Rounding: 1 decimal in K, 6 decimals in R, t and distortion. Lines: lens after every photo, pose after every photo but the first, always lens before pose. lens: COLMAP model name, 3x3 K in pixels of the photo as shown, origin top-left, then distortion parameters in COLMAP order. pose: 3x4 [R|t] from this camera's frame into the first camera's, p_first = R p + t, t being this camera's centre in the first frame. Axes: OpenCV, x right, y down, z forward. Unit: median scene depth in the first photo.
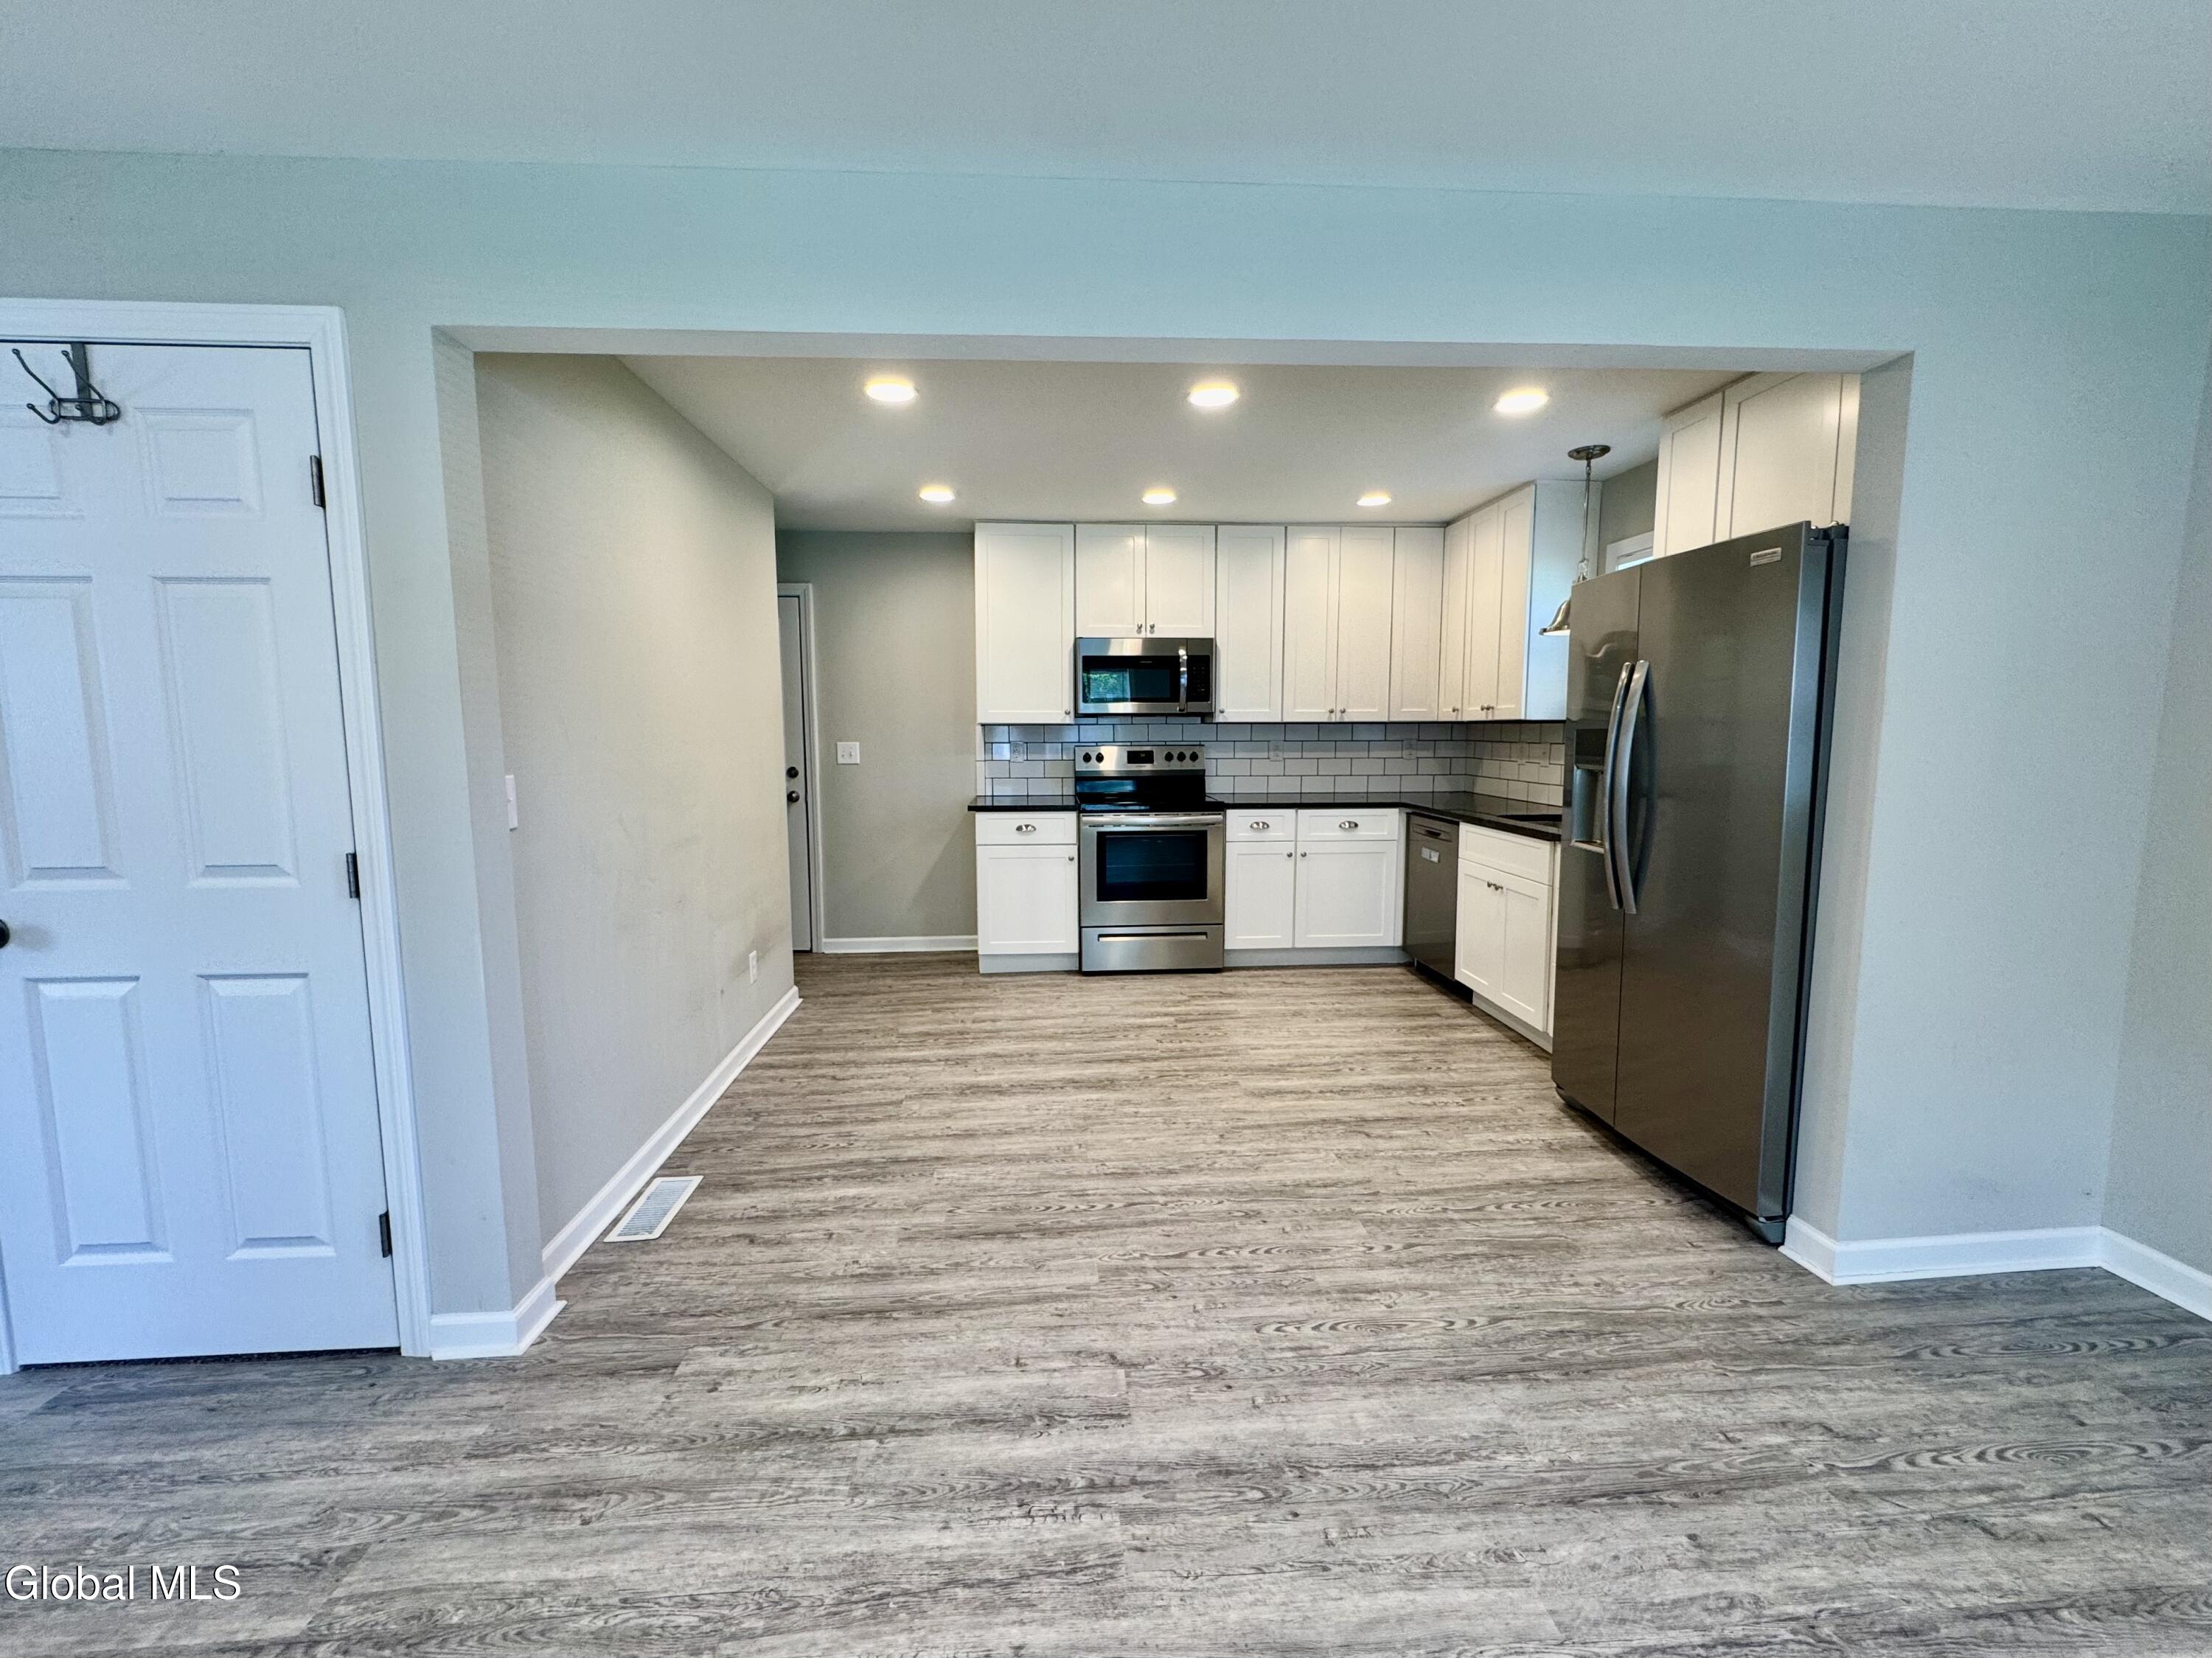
lens RADIAL K [[909.0, 0, 1106.0], [0, 909.0, 829.0], [0, 0, 1]] dist [-0.000942, 0.000021]
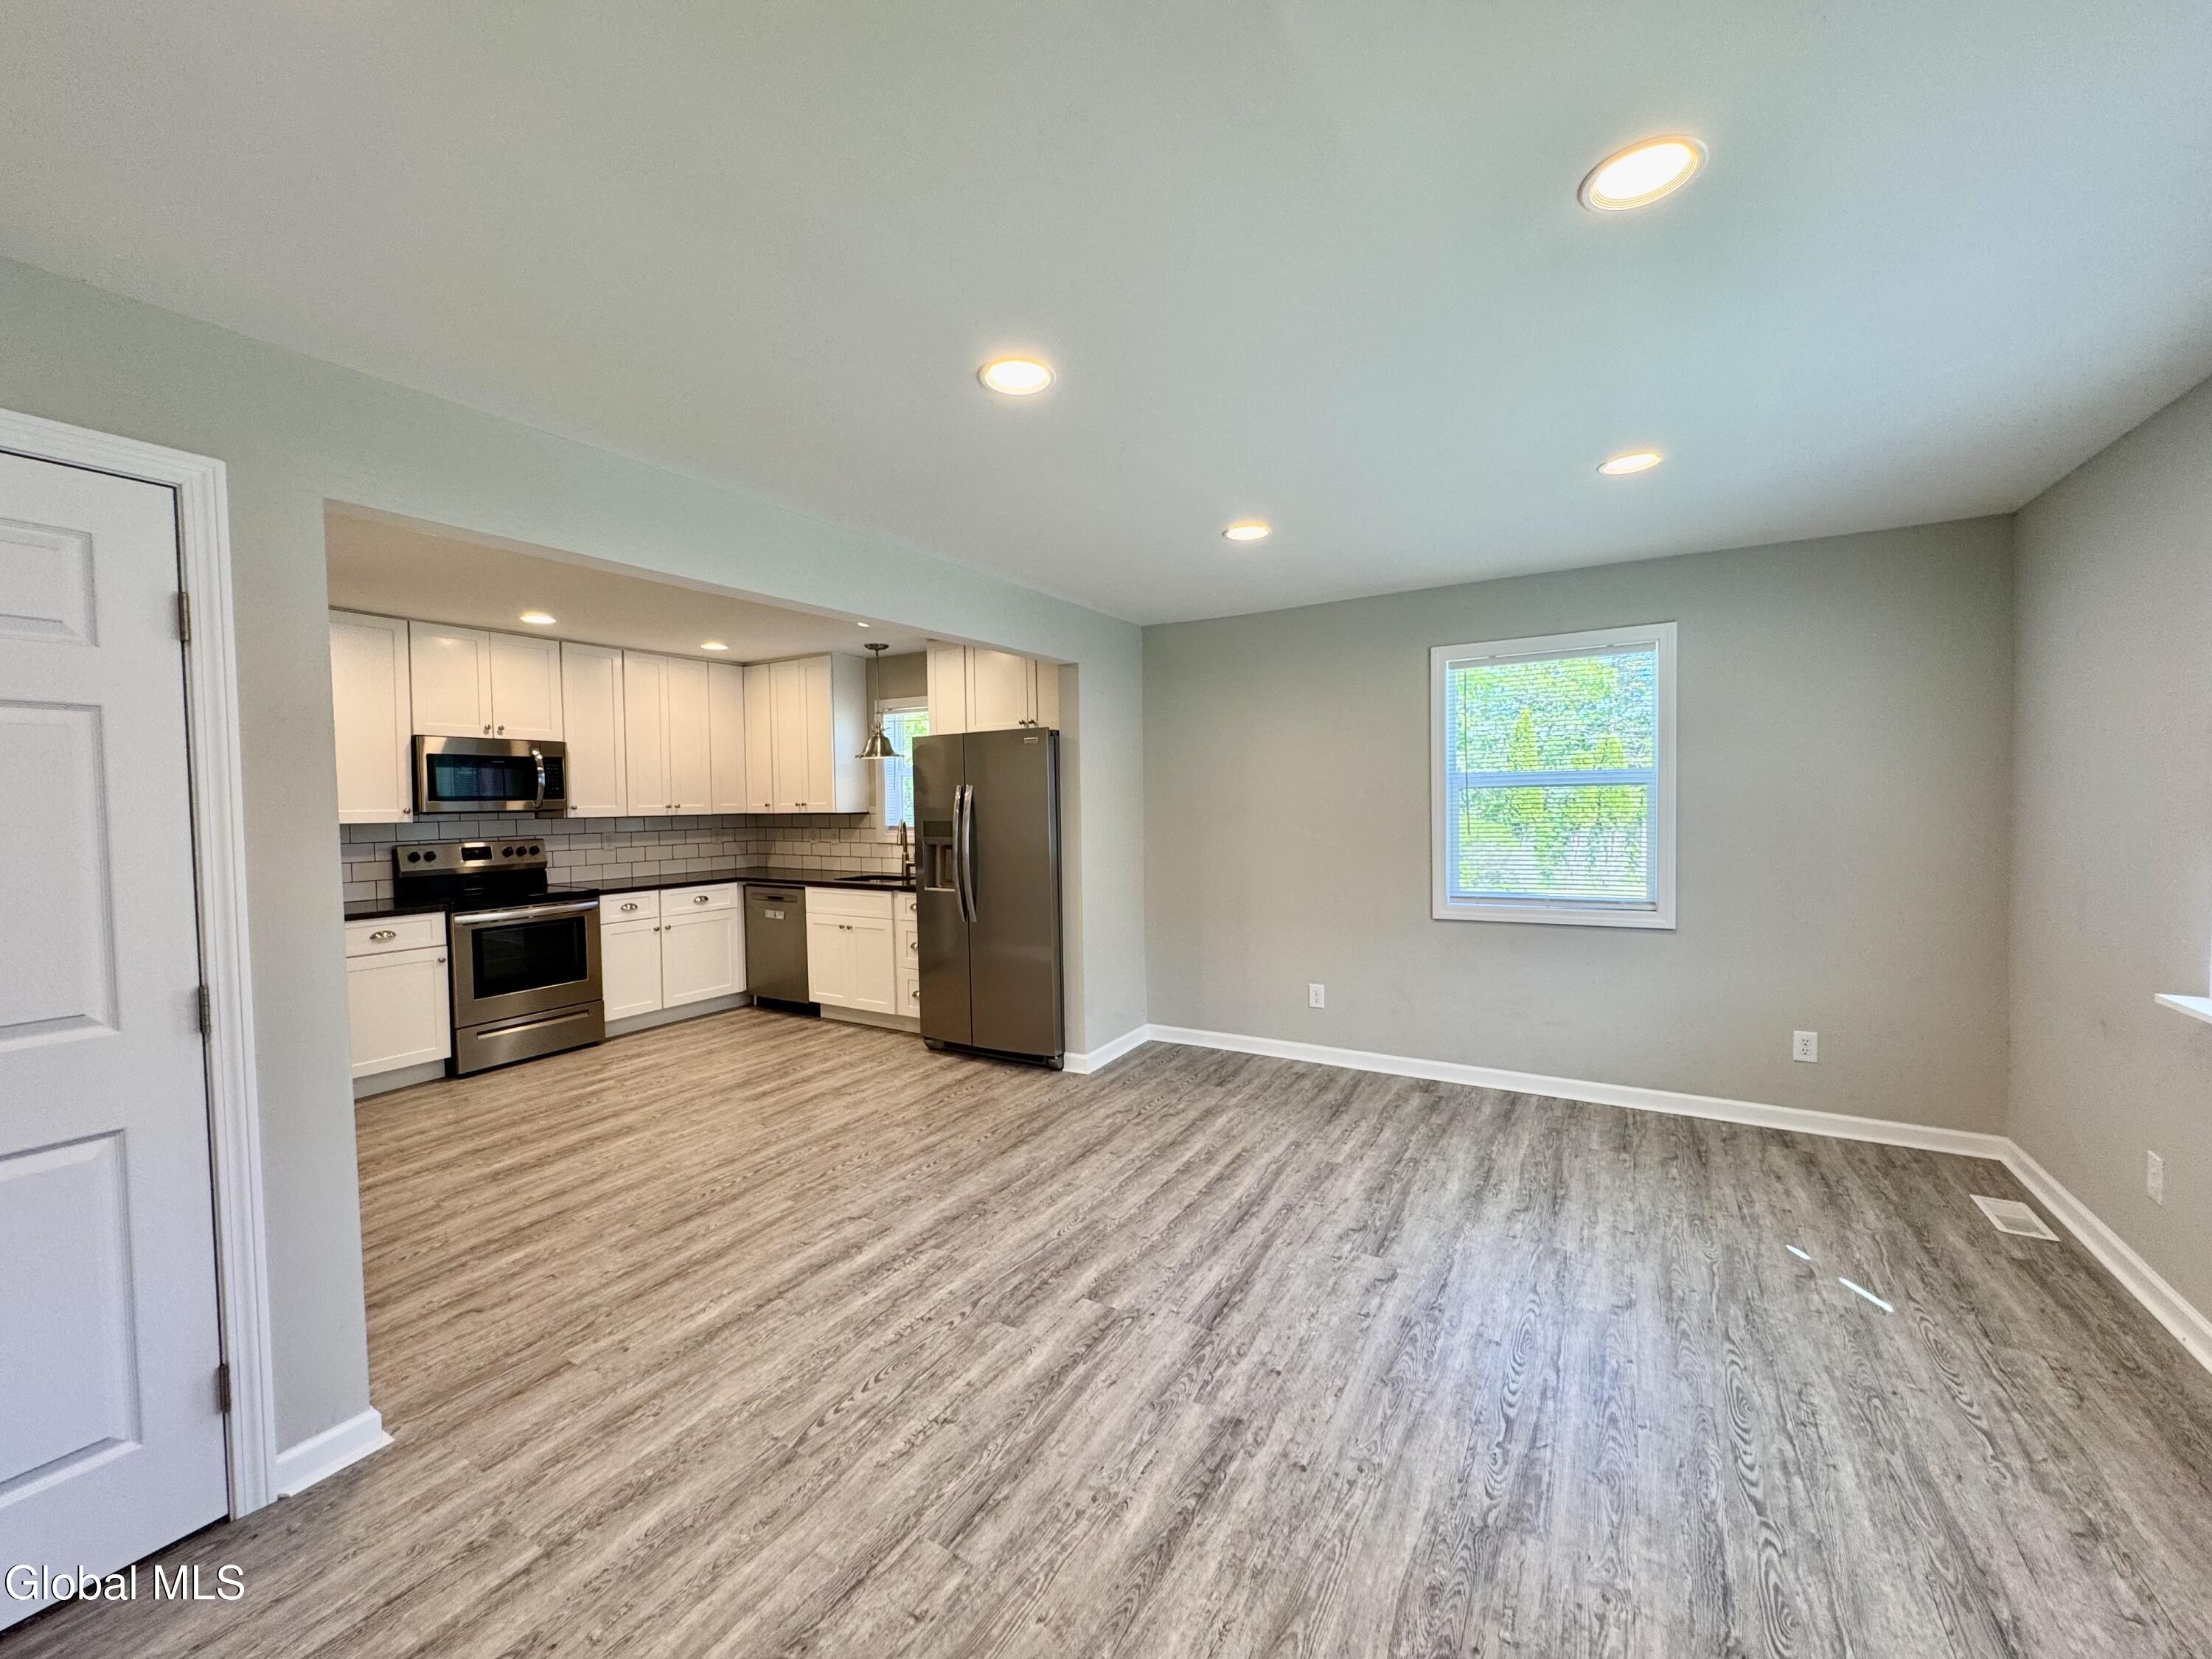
lens RADIAL K [[882.9, 0, 1104.6], [0, 882.9, 830.2], [0, 0, 1]] dist [-0.001228, 0.000275]
pose [[0.570432, -0.033573, 0.820658, -0.551262], [0.102247, 0.994295, -0.030395, -0.006980], [-0.814956, 0.101248, 0.570610, -0.185066]]
